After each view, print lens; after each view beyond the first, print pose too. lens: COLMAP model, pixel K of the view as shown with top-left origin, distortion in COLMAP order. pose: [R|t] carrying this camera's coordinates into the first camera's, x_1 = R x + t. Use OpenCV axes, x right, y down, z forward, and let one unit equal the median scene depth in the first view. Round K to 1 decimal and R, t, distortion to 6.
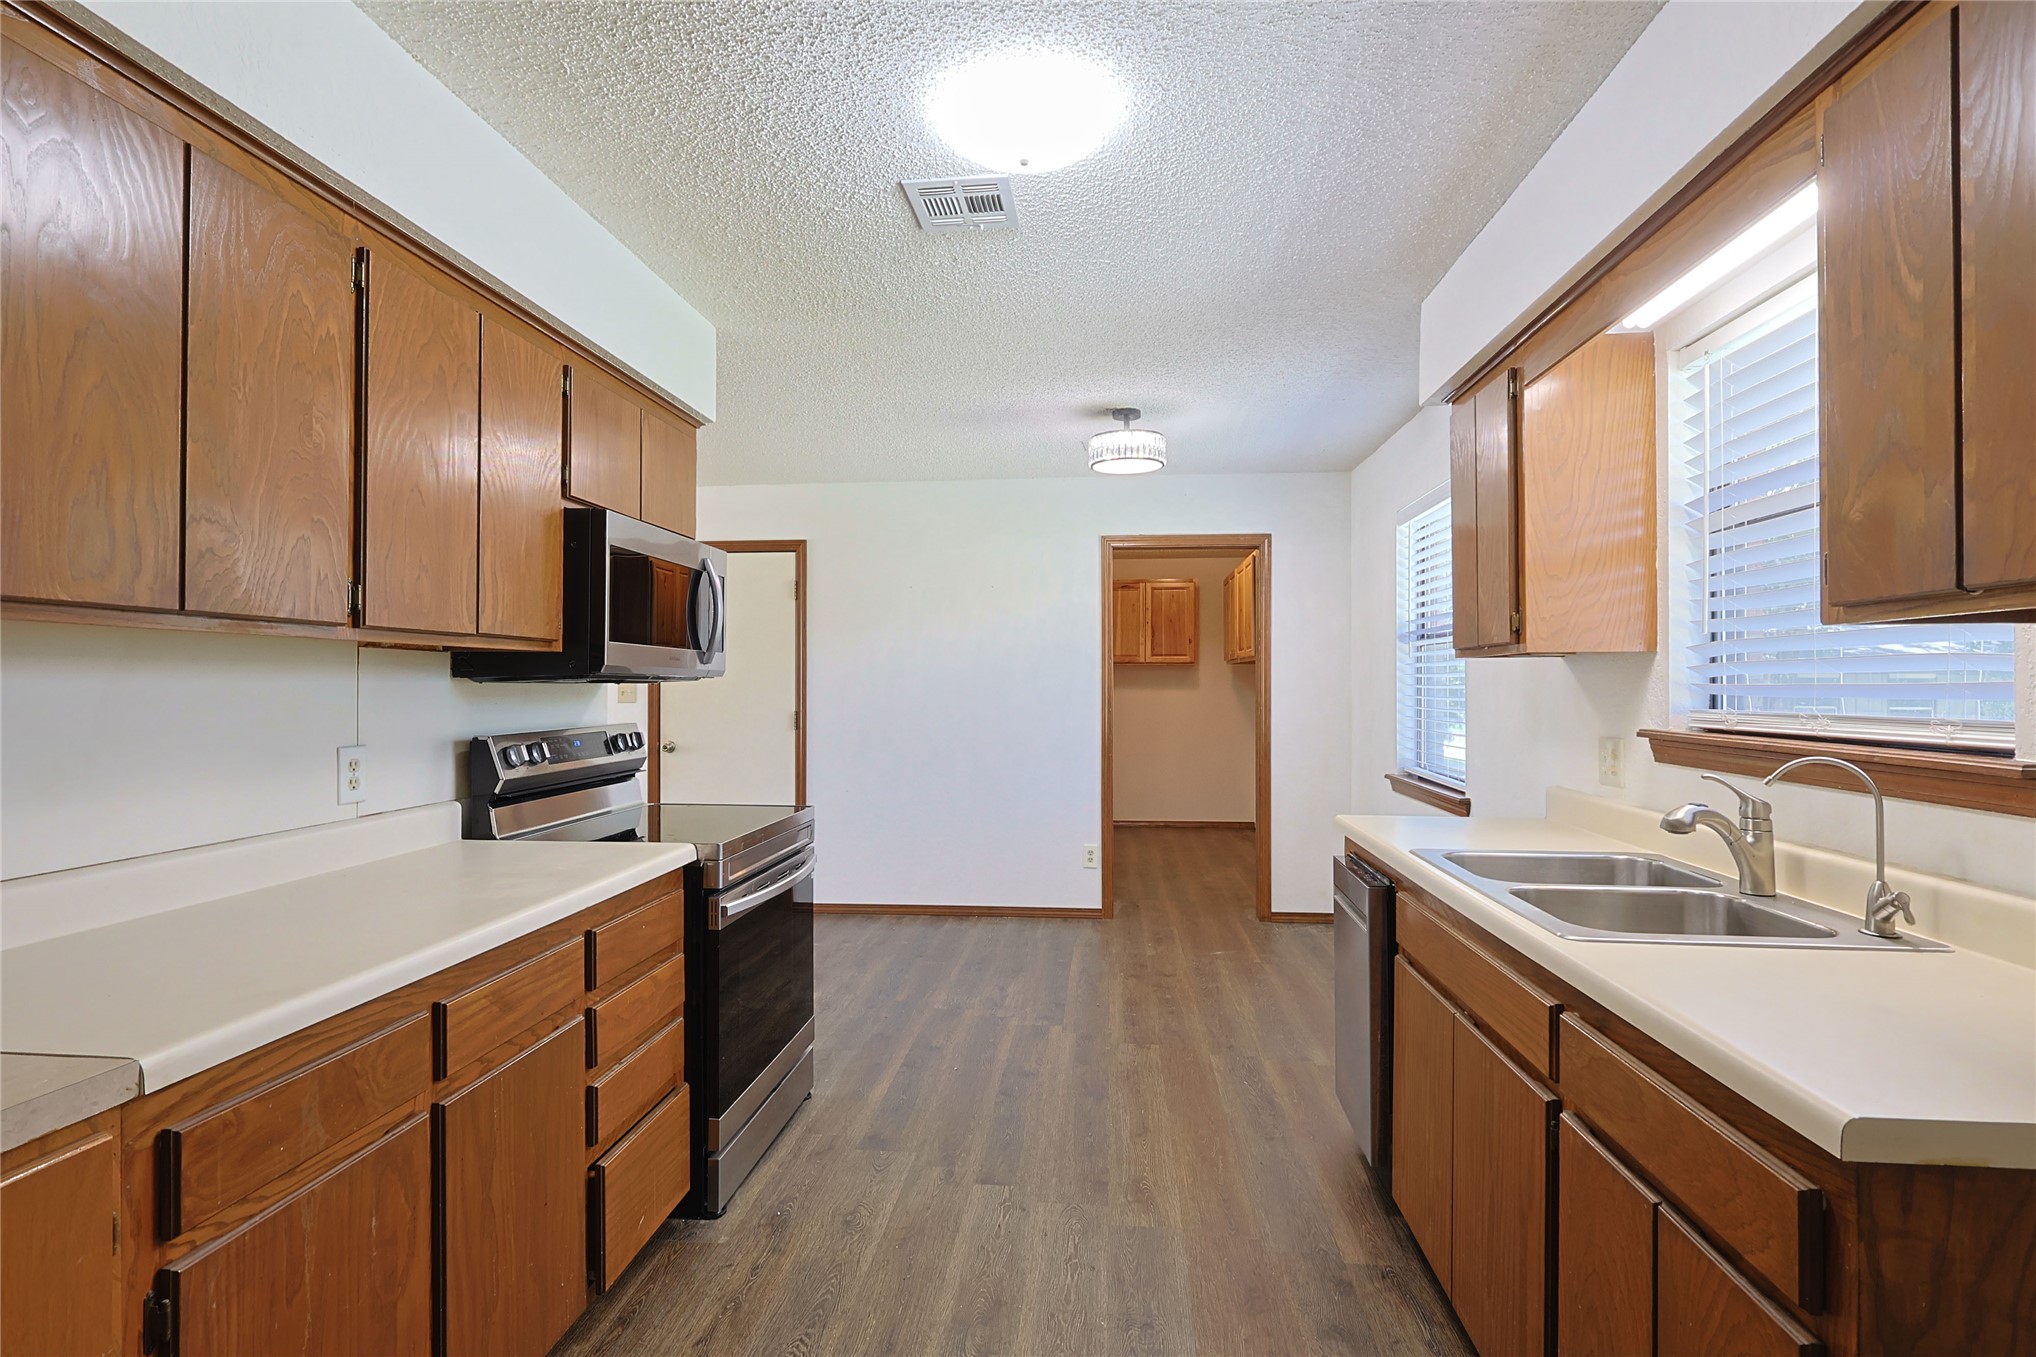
lens RADIAL K [[990.4, 0, 1020.8], [0, 990.4, 680.5], [0, 0, 1]] dist [-0.003392, 0.001108]
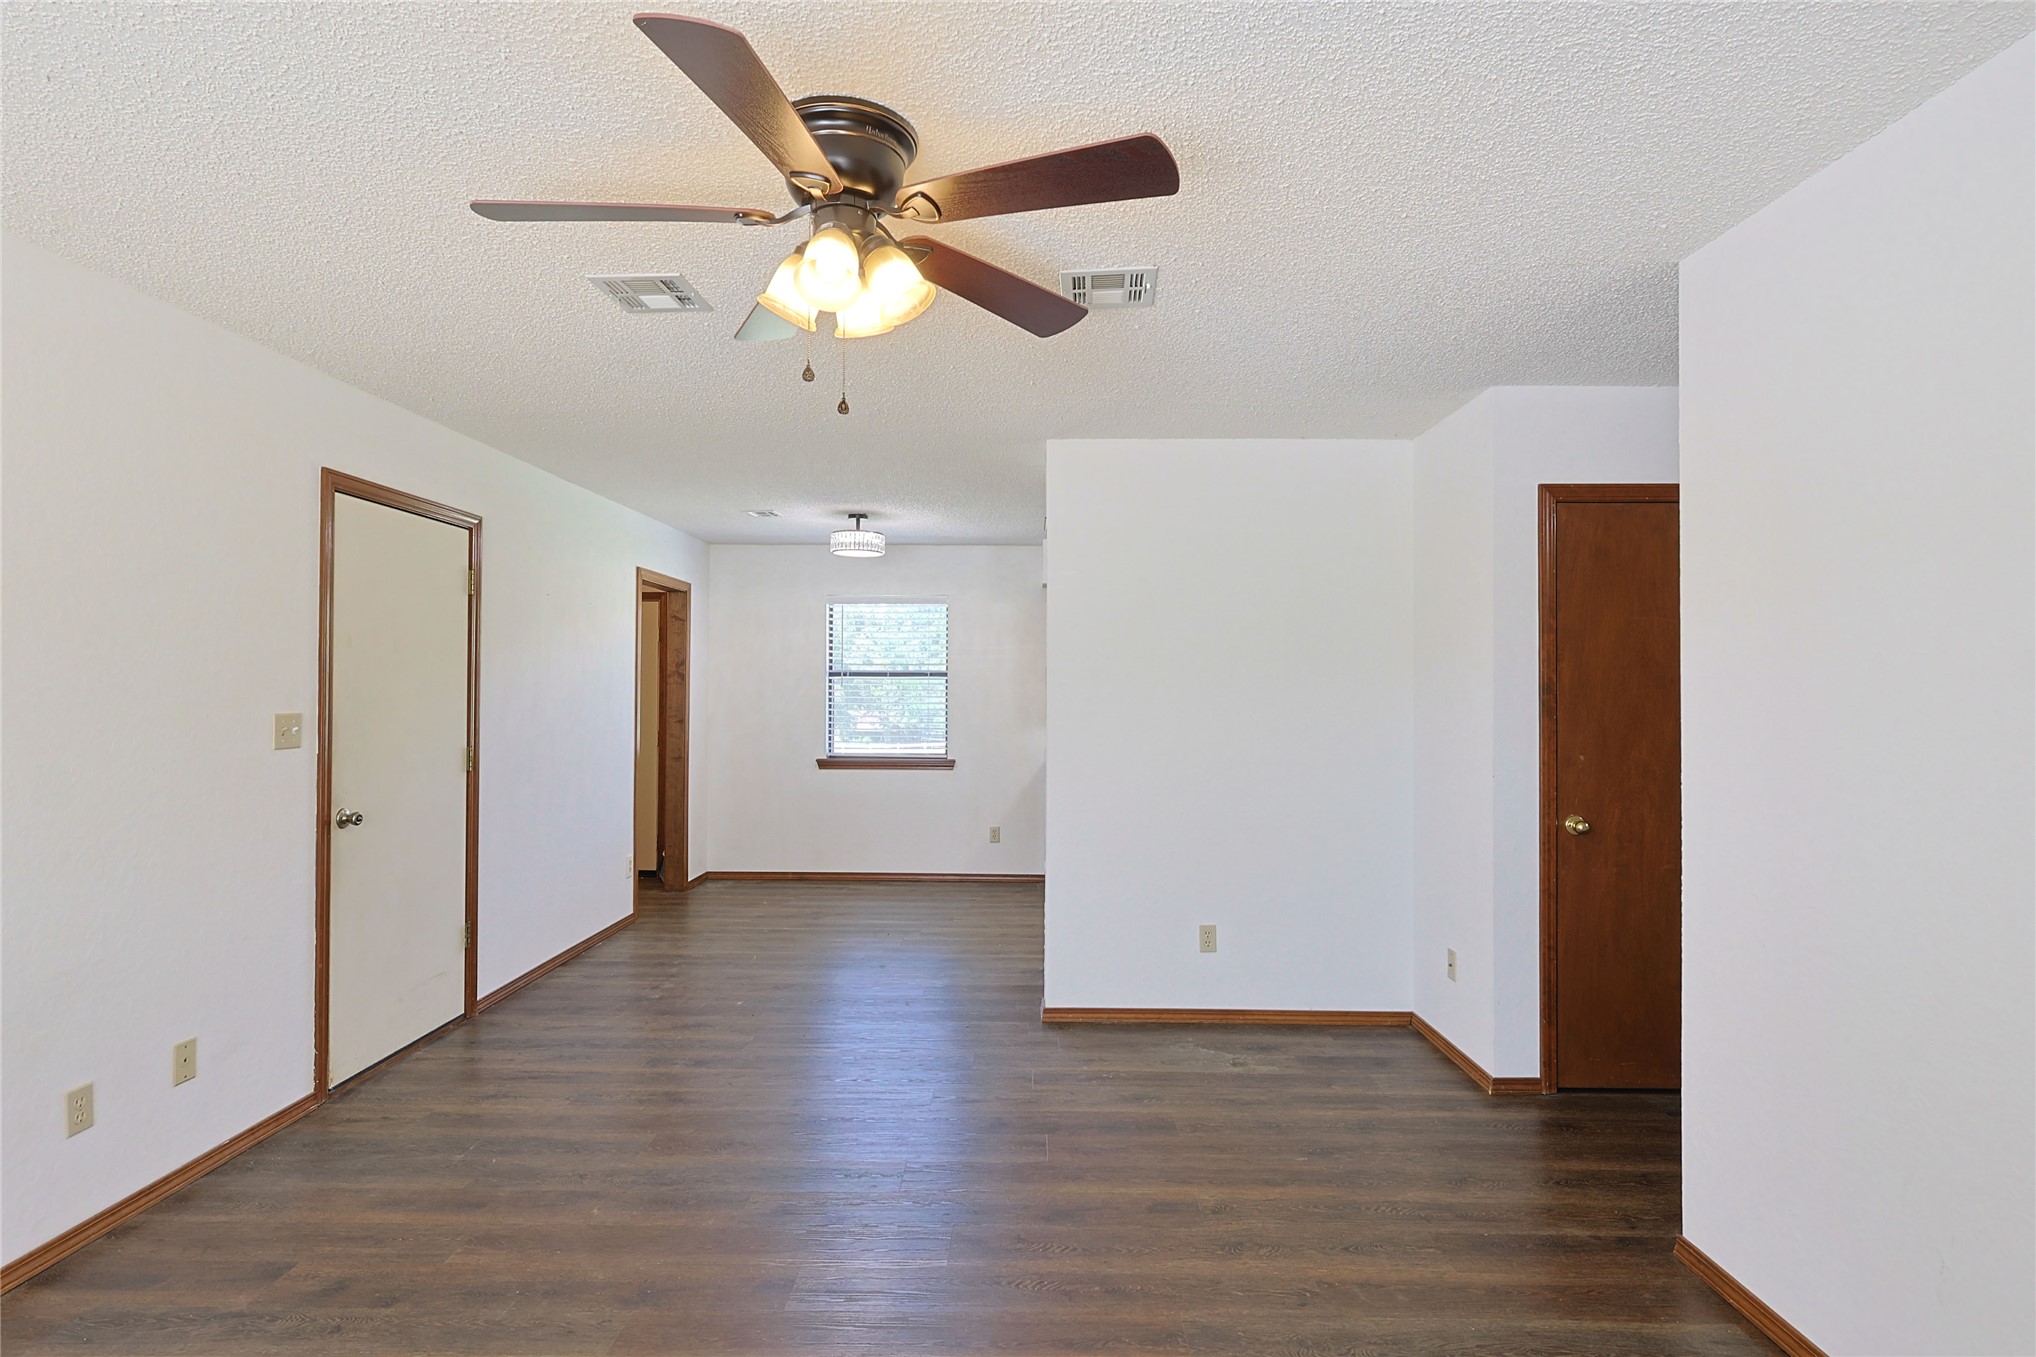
lens RADIAL K [[994.1, 0, 1018.0], [0, 994.1, 678.5], [0, 0, 1]] dist [-0.000383, 0.000164]
pose [[-0.080032, 0.013195, 0.996705, -2.480806], [-0.007754, 0.999874, -0.013859, -0.029904], [-0.996762, -0.008838, -0.079919, 1.618345]]
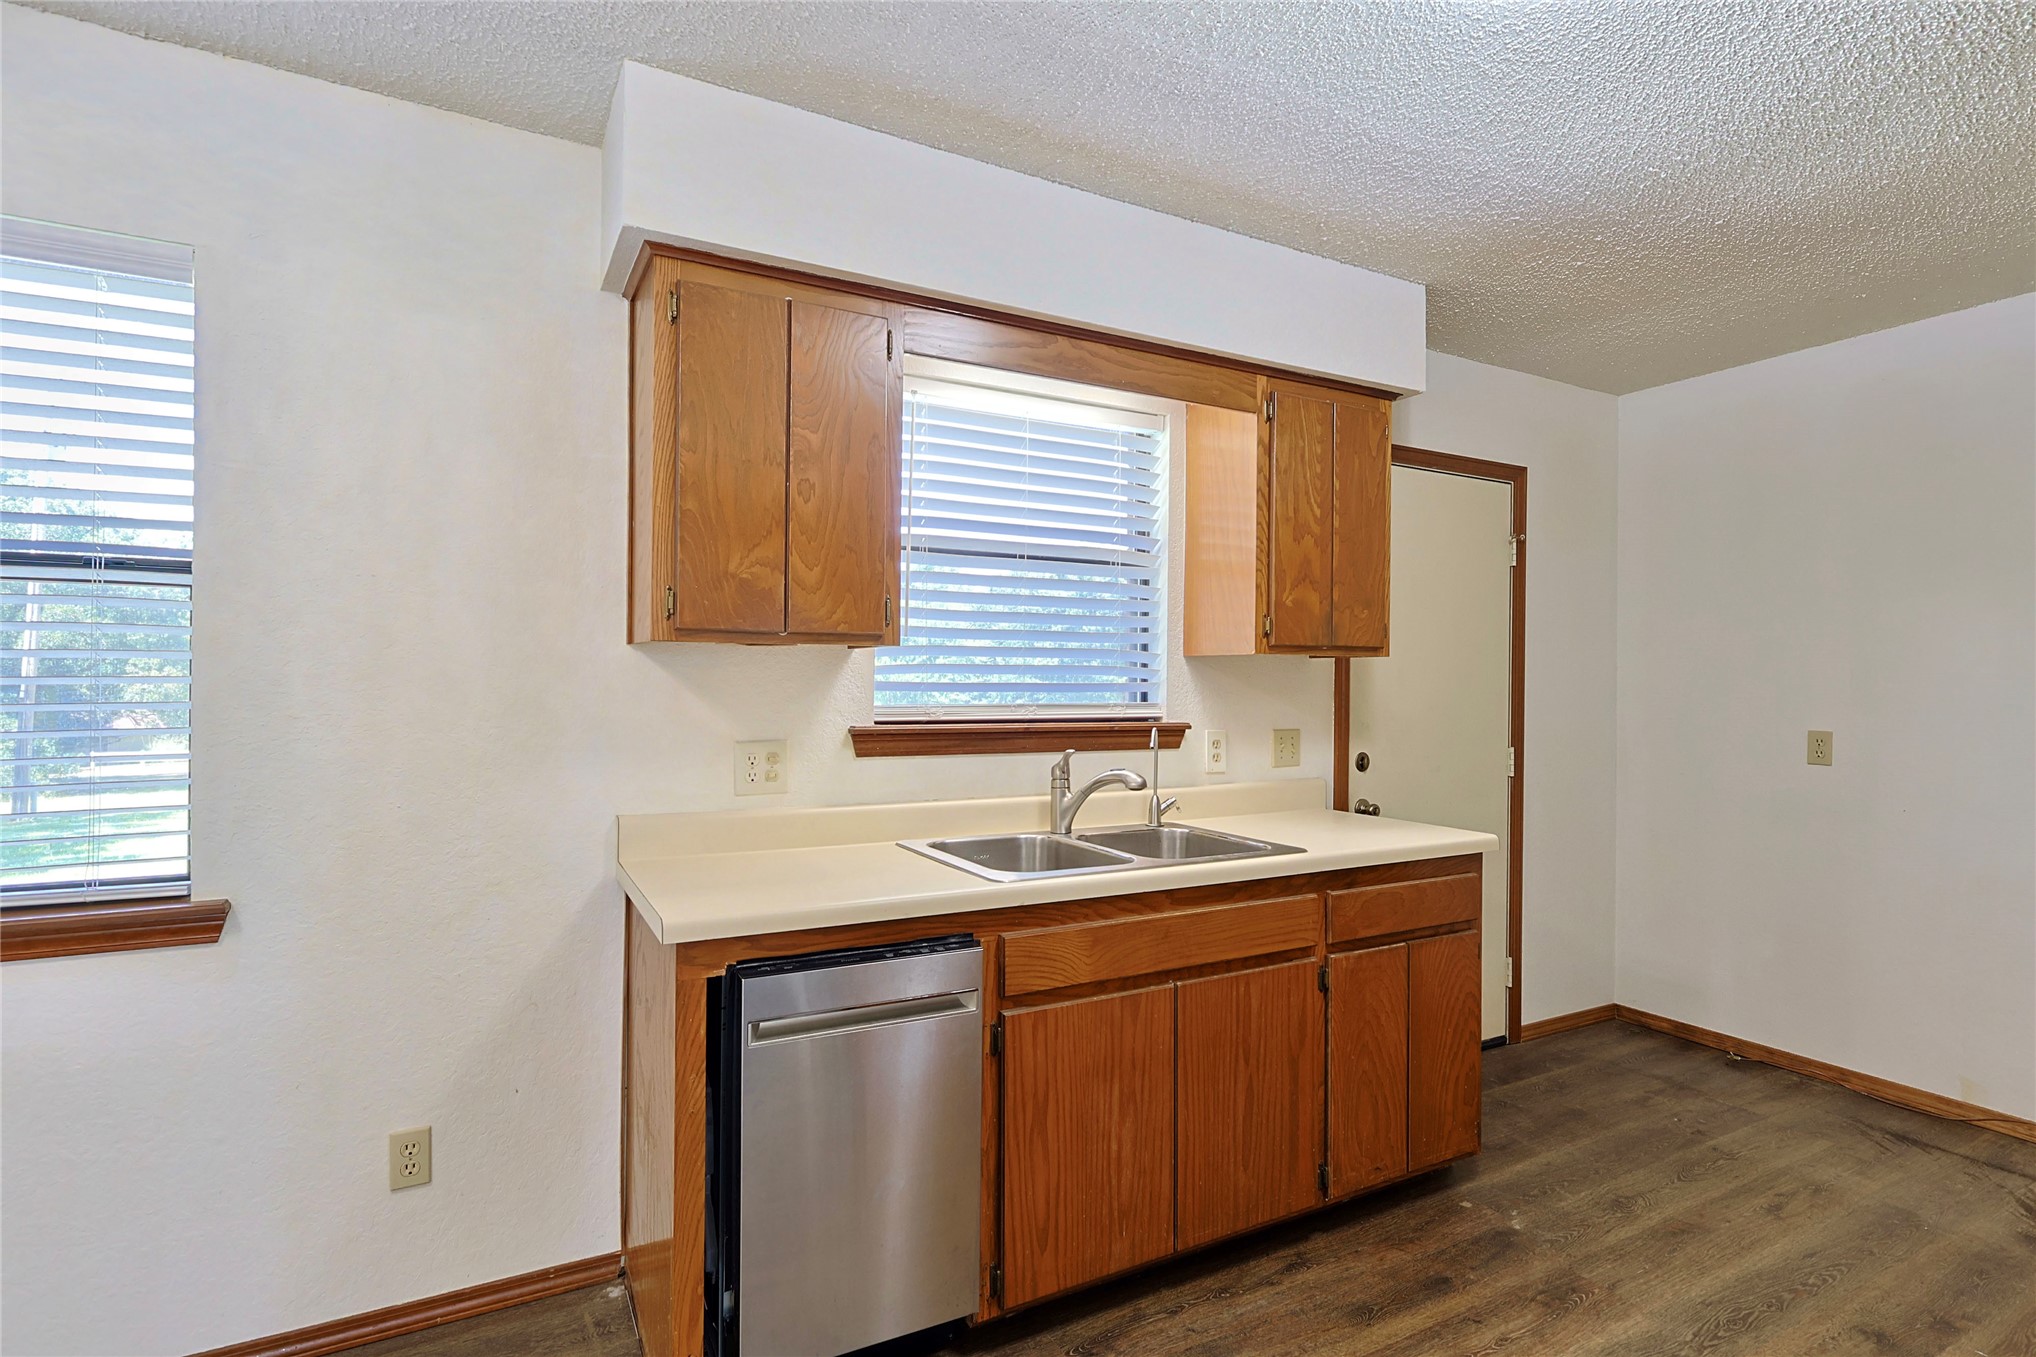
lens RADIAL K [[990.4, 0, 1020.8], [0, 990.4, 680.5], [0, 0, 1]] dist [-0.003392, 0.001108]
pose [[-0.555392, -0.001172, 0.831588, -0.315779], [-0.009310, 0.999945, -0.004809, 0.005545], [-0.831536, -0.010413, -0.555373, 1.474729]]
